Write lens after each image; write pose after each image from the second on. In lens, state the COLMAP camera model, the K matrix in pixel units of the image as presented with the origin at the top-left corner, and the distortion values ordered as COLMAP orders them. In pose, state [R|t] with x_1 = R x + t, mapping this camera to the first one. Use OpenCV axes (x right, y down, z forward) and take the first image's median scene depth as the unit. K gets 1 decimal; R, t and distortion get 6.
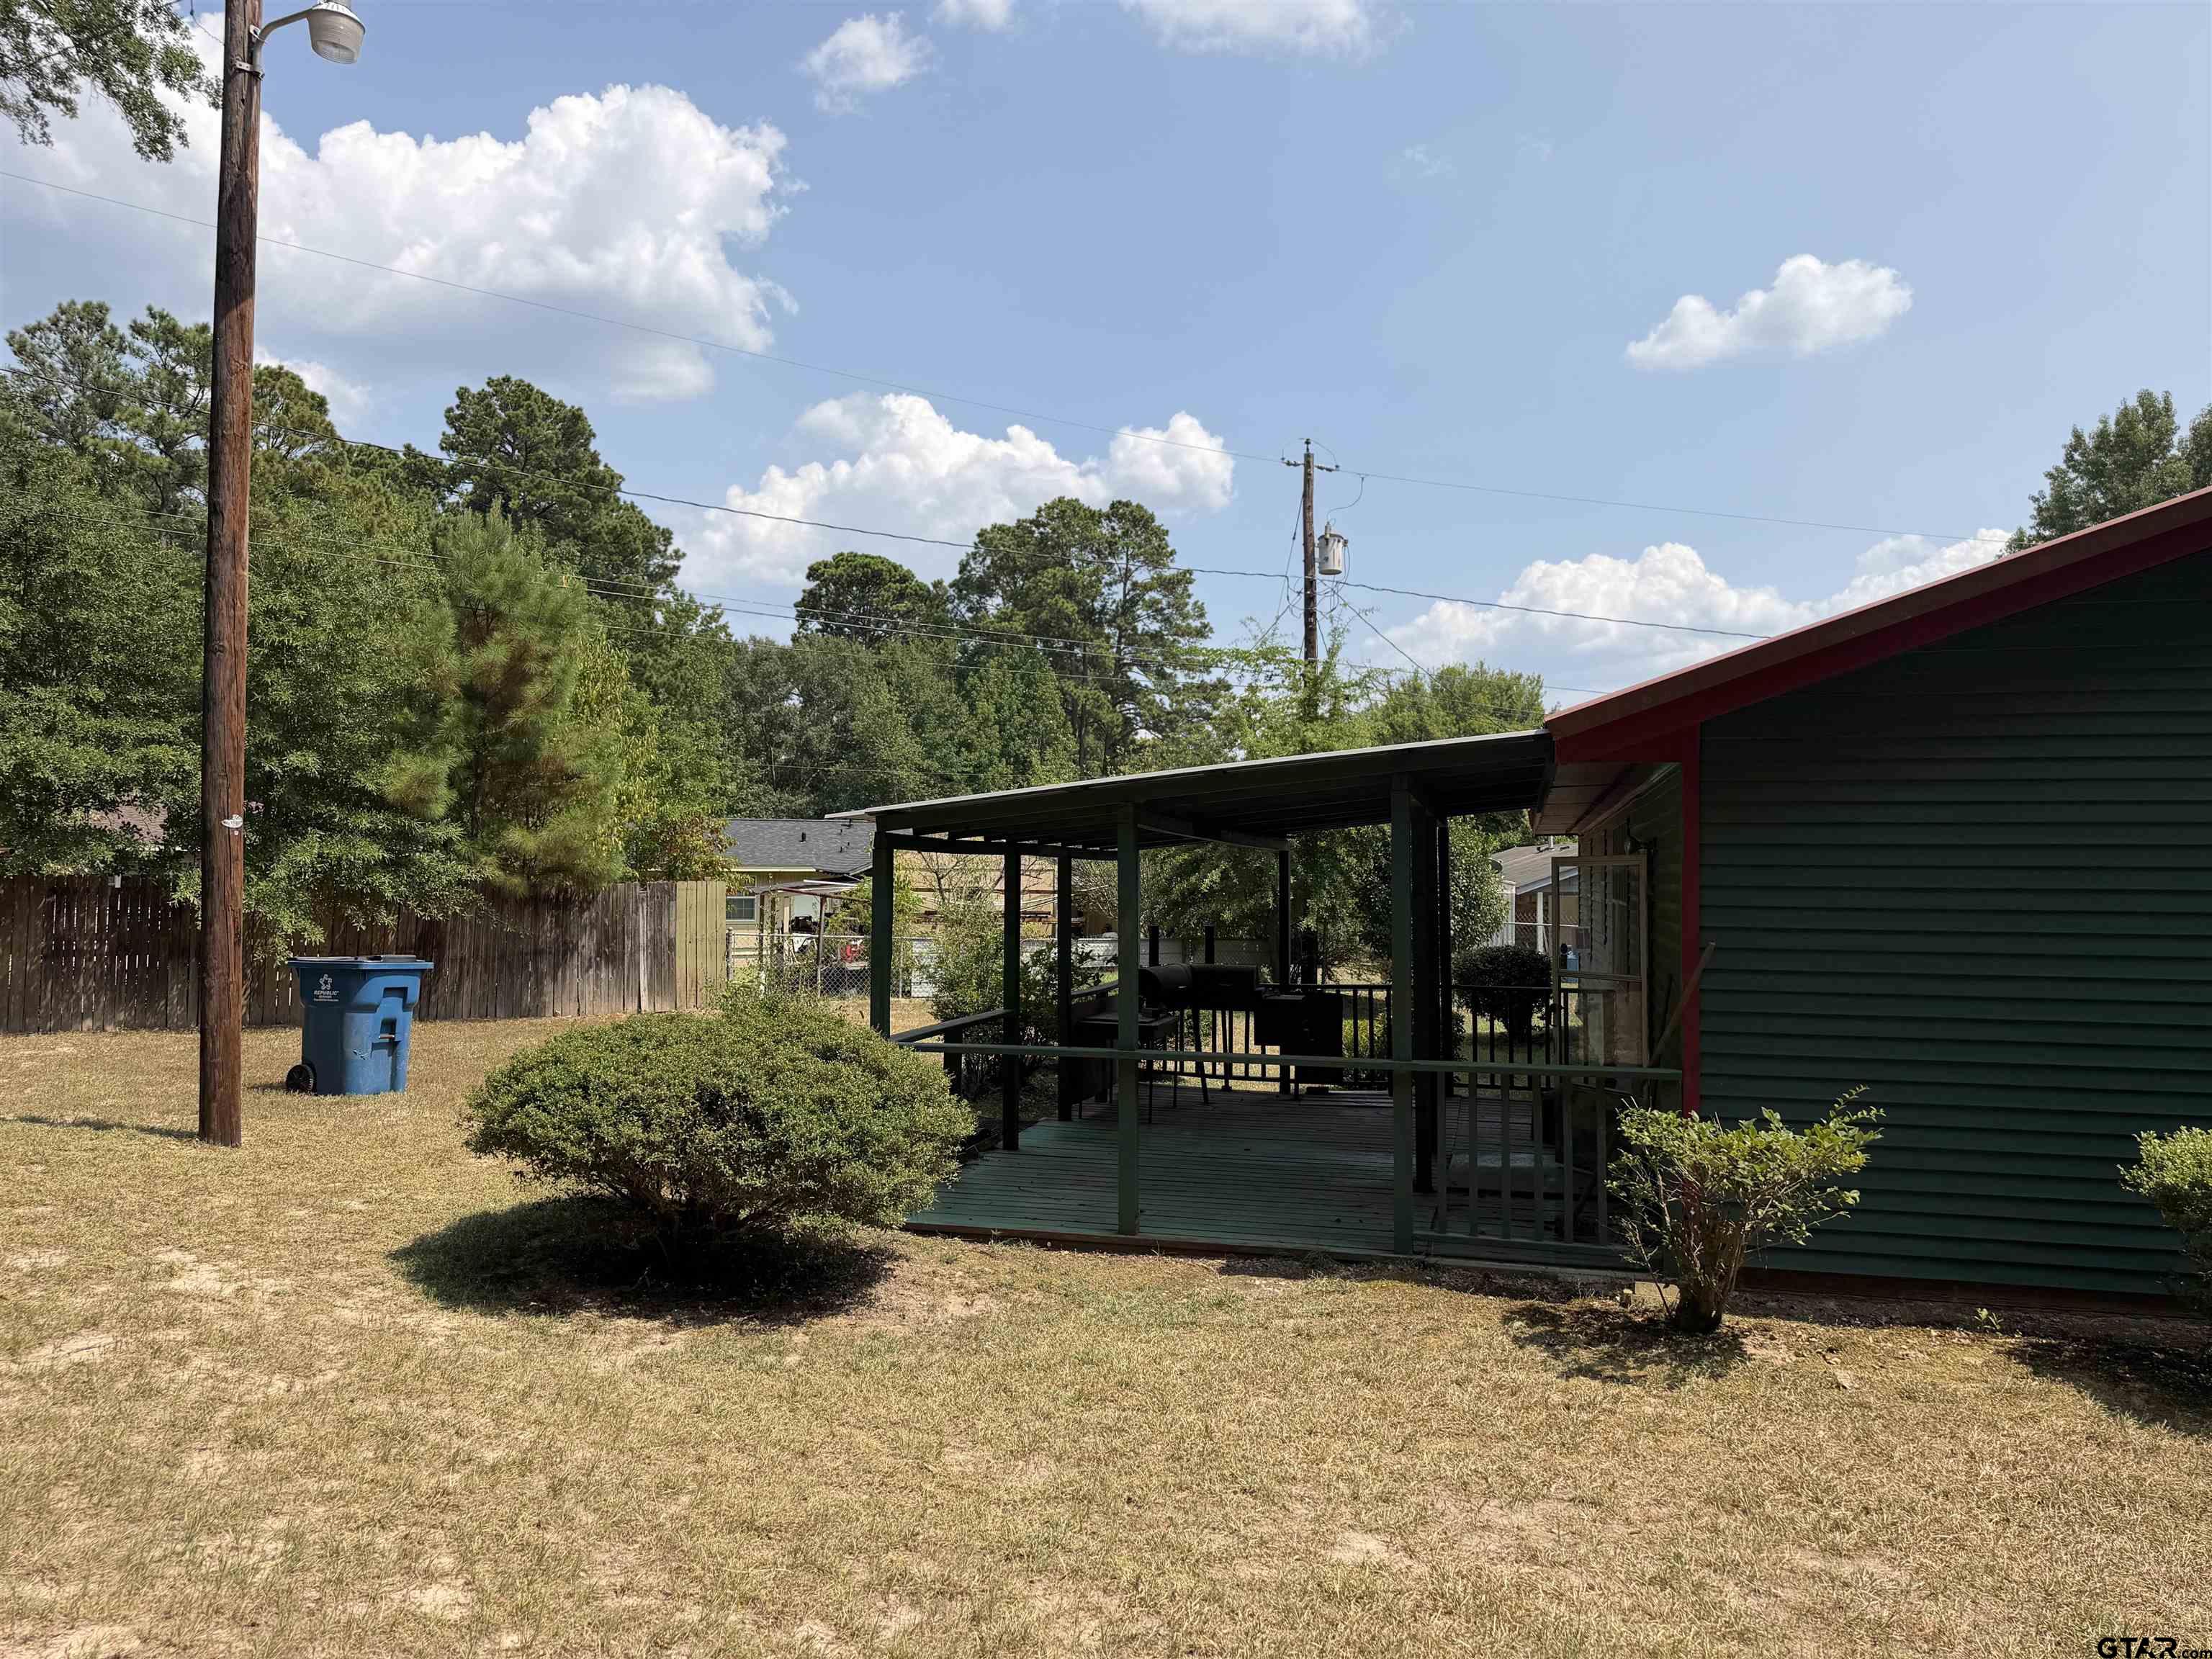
lens RADIAL K [[1546.9, 0, 1127.4], [0, 1546.9, 830.9], [0, 0, 1]] dist [0.062542, -0.077395]
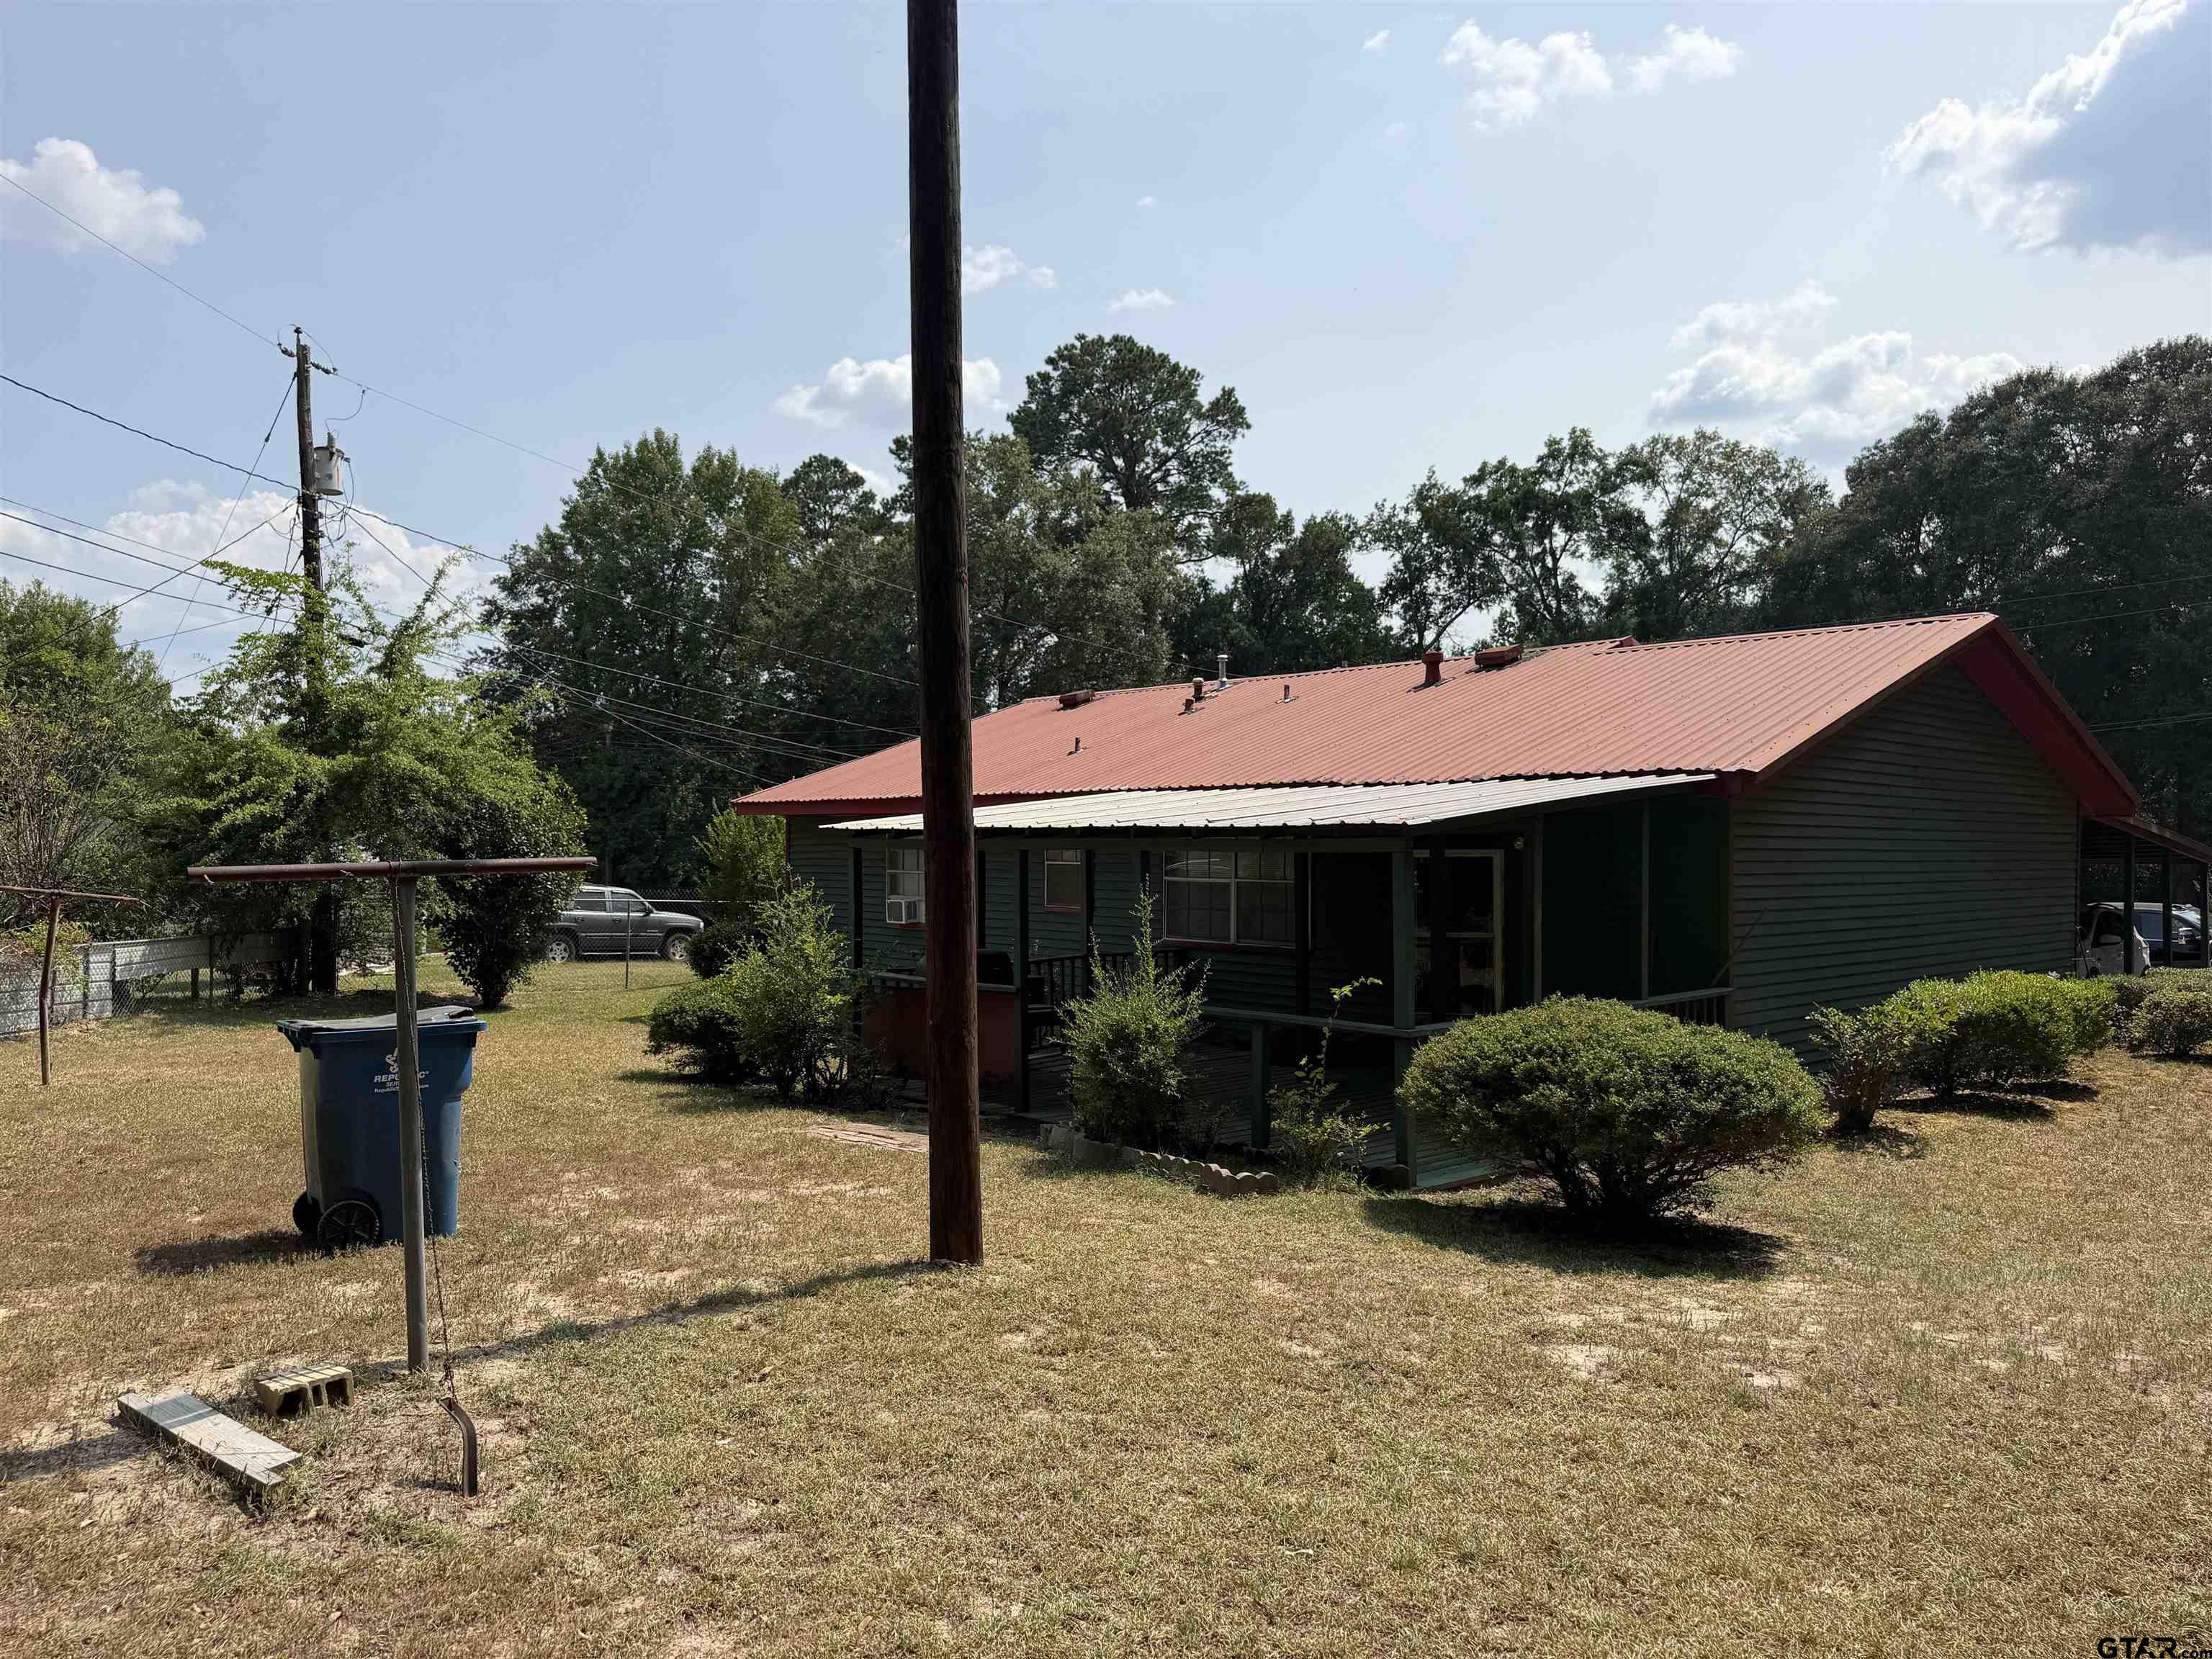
lens RADIAL K [[1546.9, 0, 1103.2], [0, 1546.9, 837.3], [0, 0, 1]] dist [0.062542, -0.077395]
pose [[0.535850, 0.001023, 0.844313, -0.091582], [-0.026793, 0.999516, 0.015793, -0.000783], [-0.843888, -0.031085, 0.535618, 0.046005]]
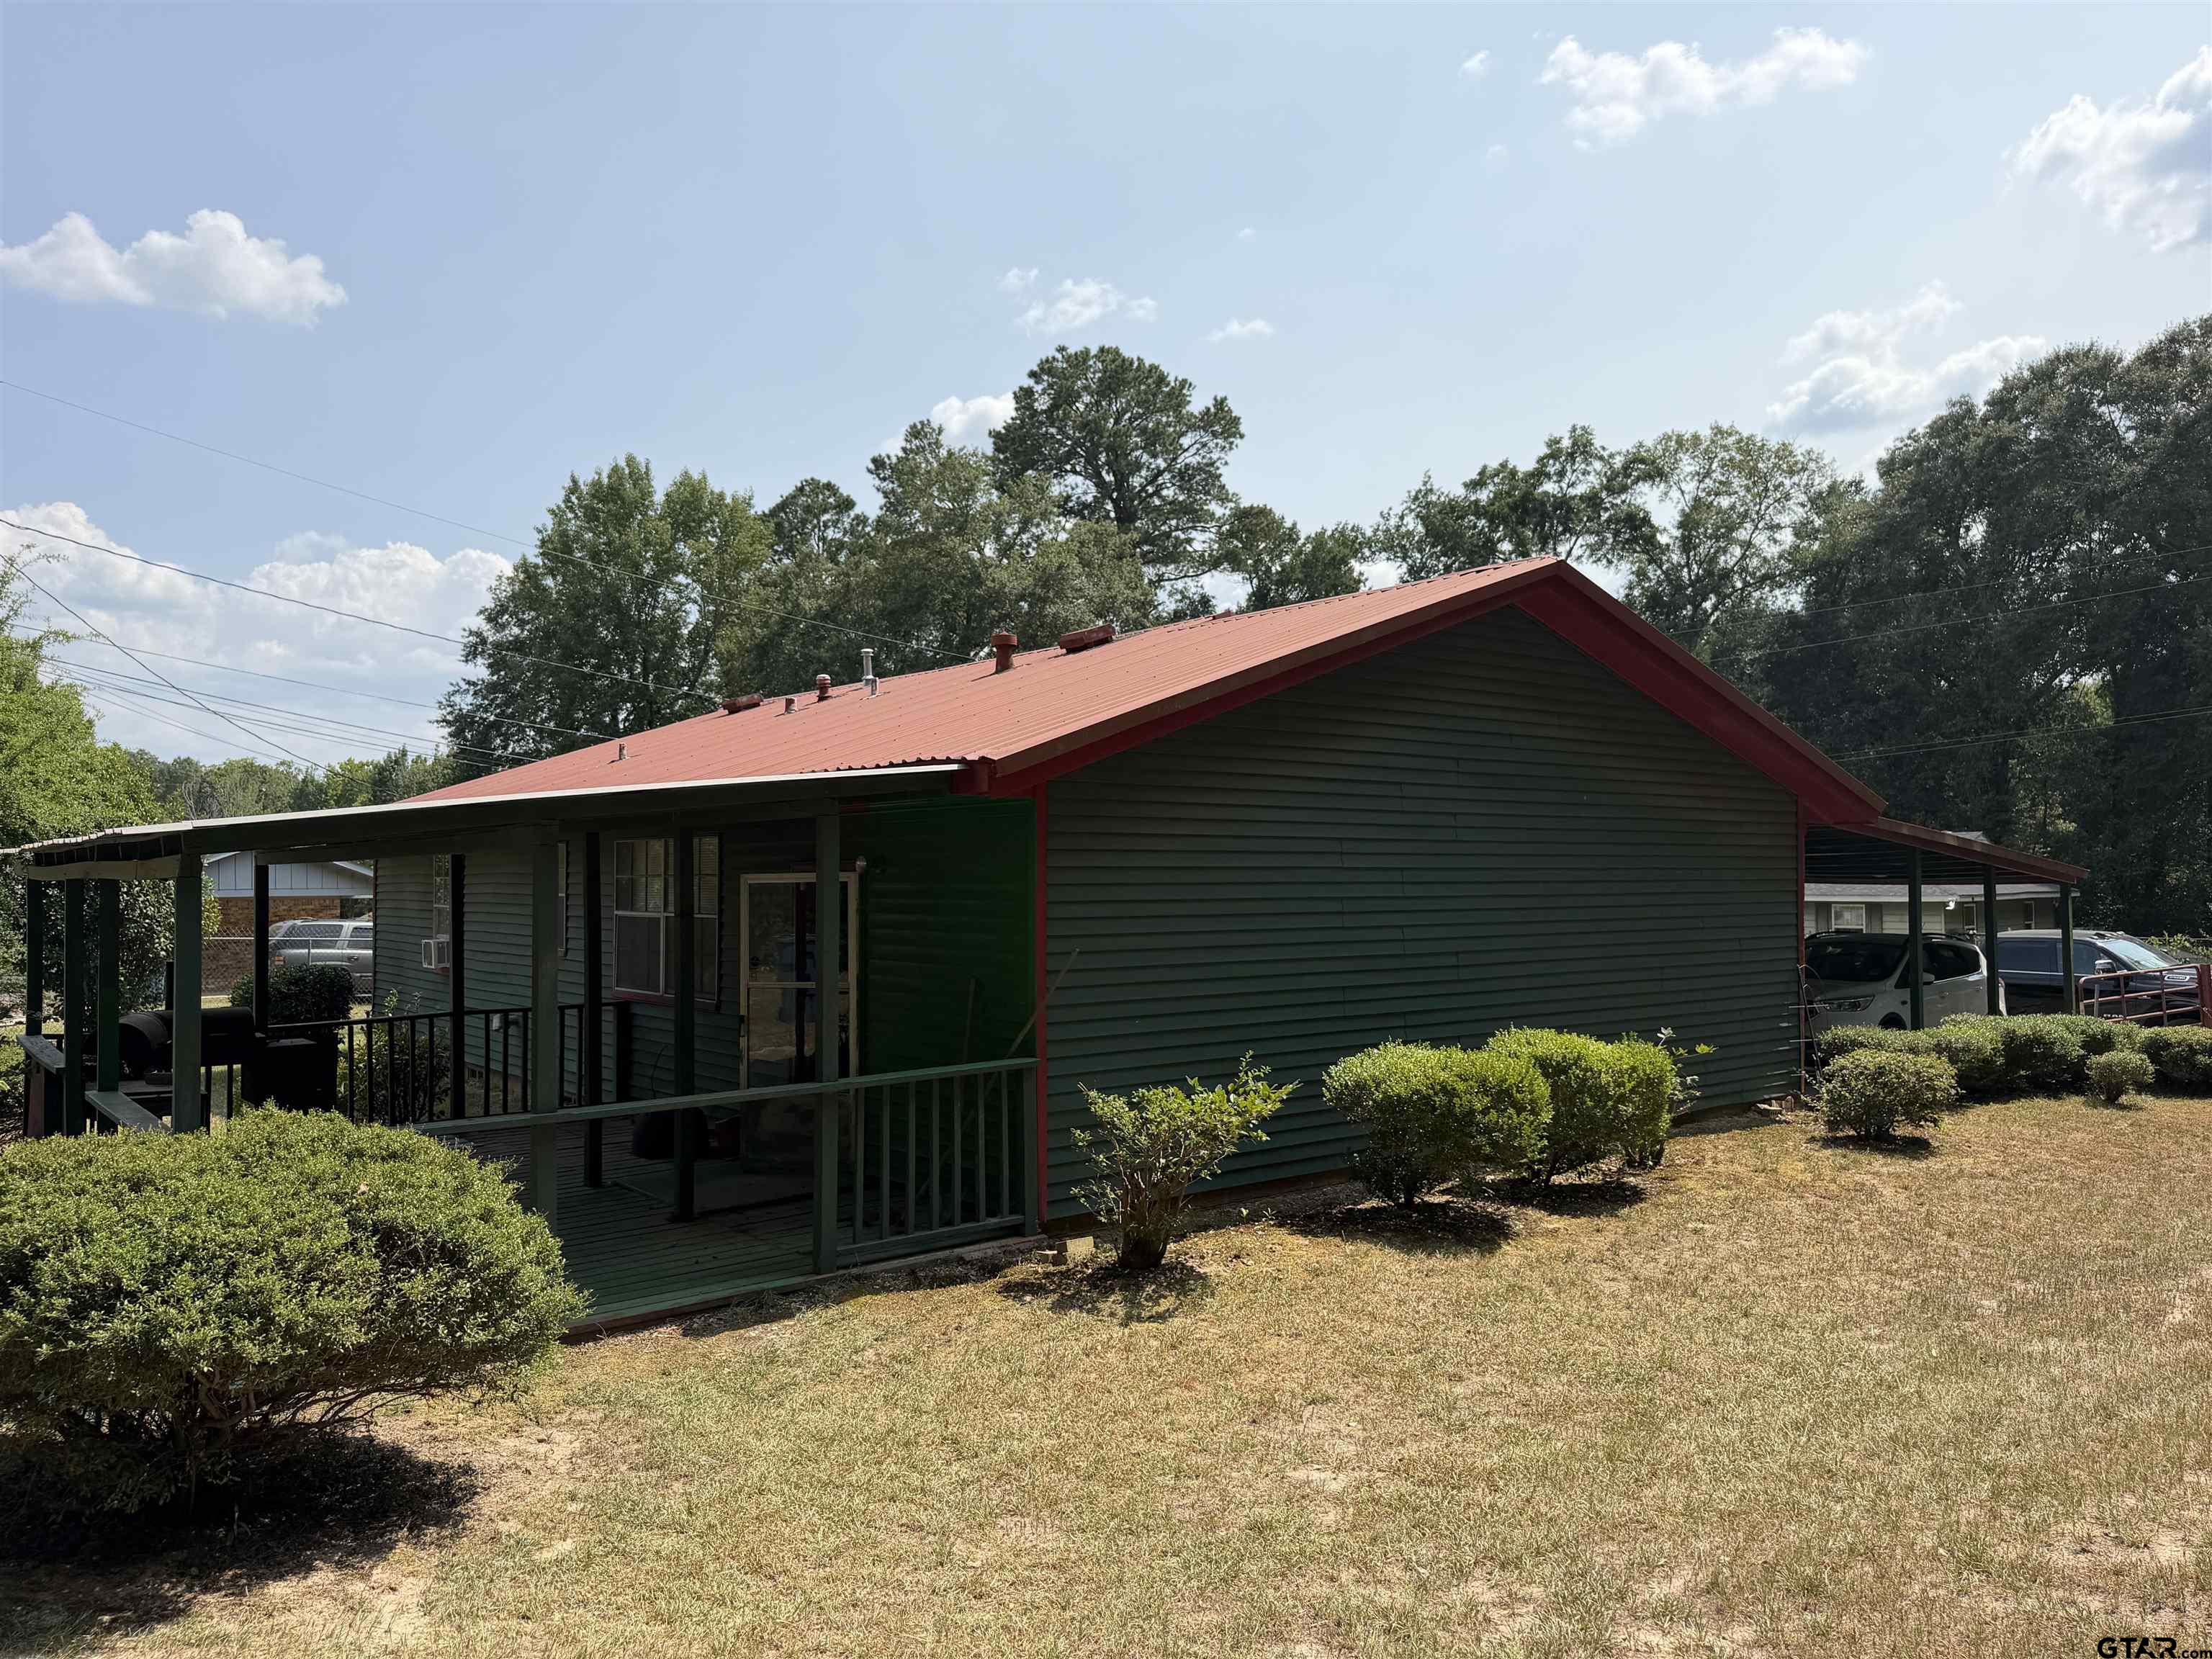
lens RADIAL K [[1546.9, 0, 1096.9], [0, 1546.9, 824.6], [0, 0, 1]] dist [0.062542, -0.077395]
pose [[0.596378, 0.017596, 0.802511, -0.037858], [-0.016927, 0.999813, -0.009343, -0.000968], [-0.802525, -0.008012, 0.596564, 0.017855]]
